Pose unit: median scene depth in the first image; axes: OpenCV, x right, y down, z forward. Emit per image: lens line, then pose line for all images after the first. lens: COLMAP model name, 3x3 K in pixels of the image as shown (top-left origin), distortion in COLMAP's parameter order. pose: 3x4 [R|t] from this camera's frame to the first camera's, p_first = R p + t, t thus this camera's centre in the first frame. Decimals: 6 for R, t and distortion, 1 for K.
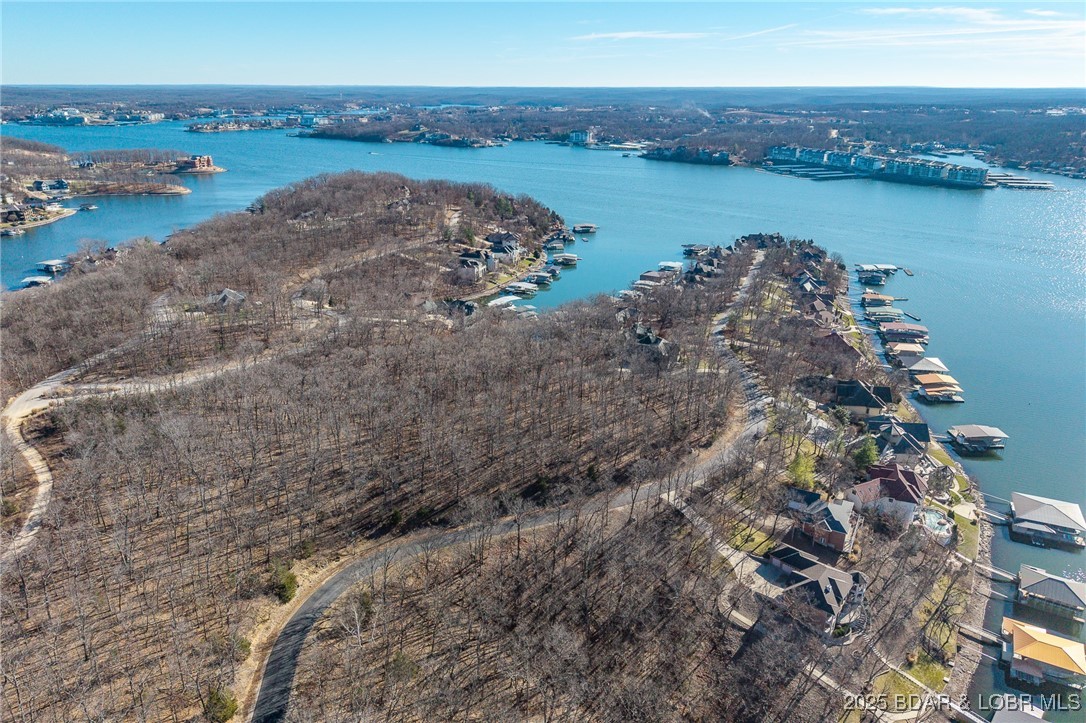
lens RADIAL K [[723.4, 0, 550.6], [0, 723.4, 362.7], [0, 0, 1]] dist [-0.011857, -0.008373]
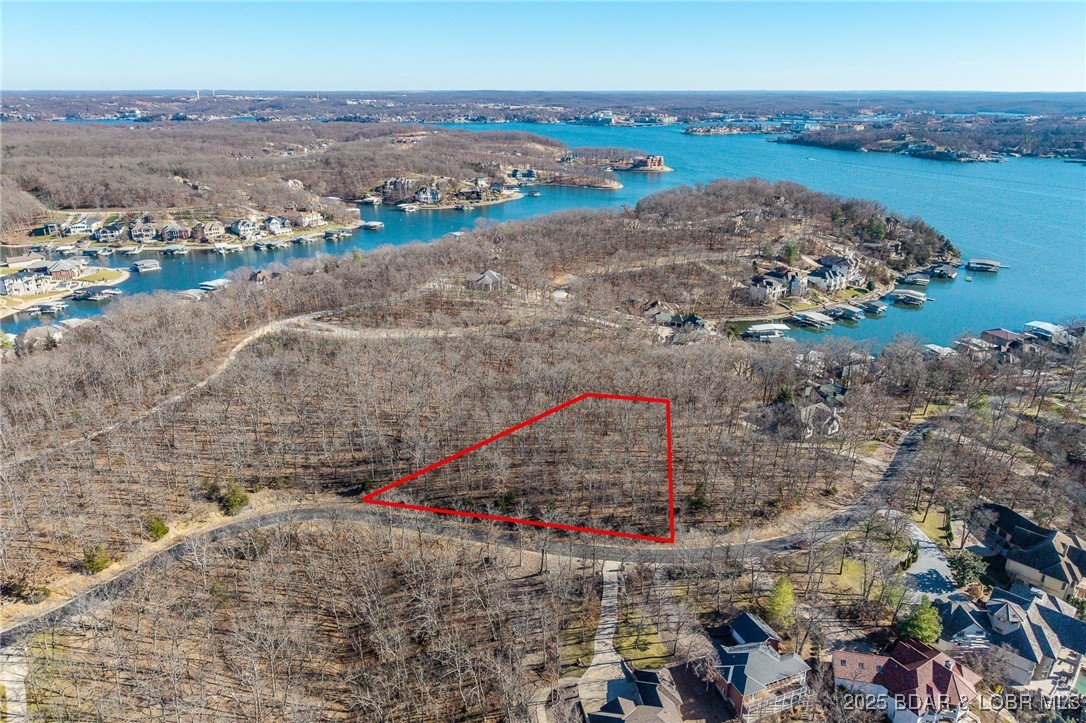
lens RADIAL K [[723.4, 0, 548.2], [0, 723.4, 361.2], [0, 0, 1]] dist [-0.011857, -0.008373]
pose [[0.778246, 0.209748, -0.591894, 0.105703], [-0.214862, 0.974619, 0.062865, -0.016992], [0.590057, 0.078251, 0.803561, 0.045026]]
